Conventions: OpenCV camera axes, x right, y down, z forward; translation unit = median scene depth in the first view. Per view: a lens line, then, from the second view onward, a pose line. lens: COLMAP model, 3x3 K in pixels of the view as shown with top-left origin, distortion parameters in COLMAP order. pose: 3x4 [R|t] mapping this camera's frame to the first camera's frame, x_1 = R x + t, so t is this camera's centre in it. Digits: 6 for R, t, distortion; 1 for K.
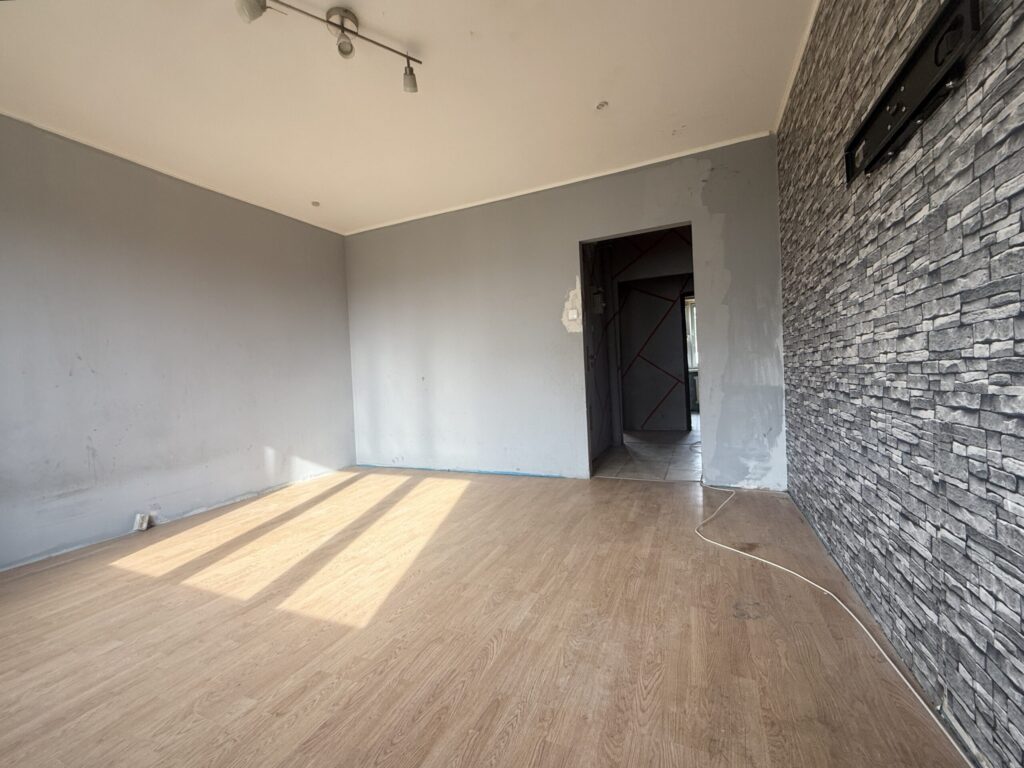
lens RADIAL K [[413.0, 0, 522.9], [0, 413.0, 380.2], [0, 0, 1]] dist [0.000749, -0.000367]
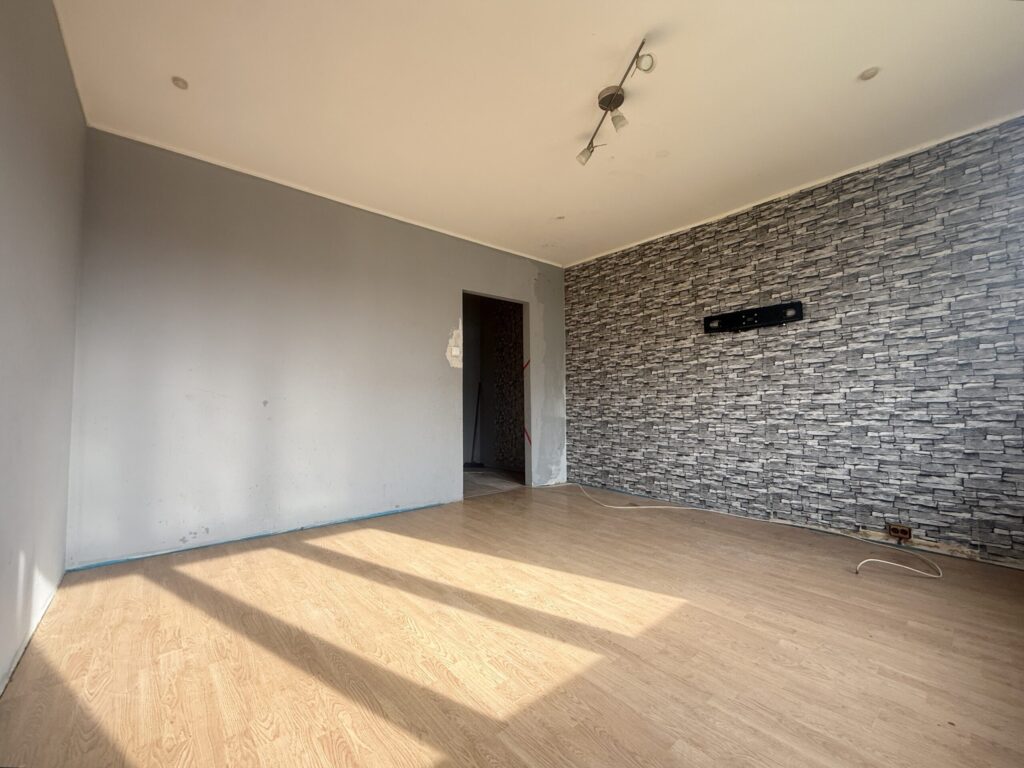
lens RADIAL K [[413.0, 0, 486.6], [0, 413.0, 381.7], [0, 0, 1]] dist [0.000749, -0.000367]
pose [[0.473131, 0.091172, 0.876262, -1.266205], [-0.007945, 0.995032, -0.099239, 0.049721], [-0.880956, 0.039991, 0.471504, 0.638492]]
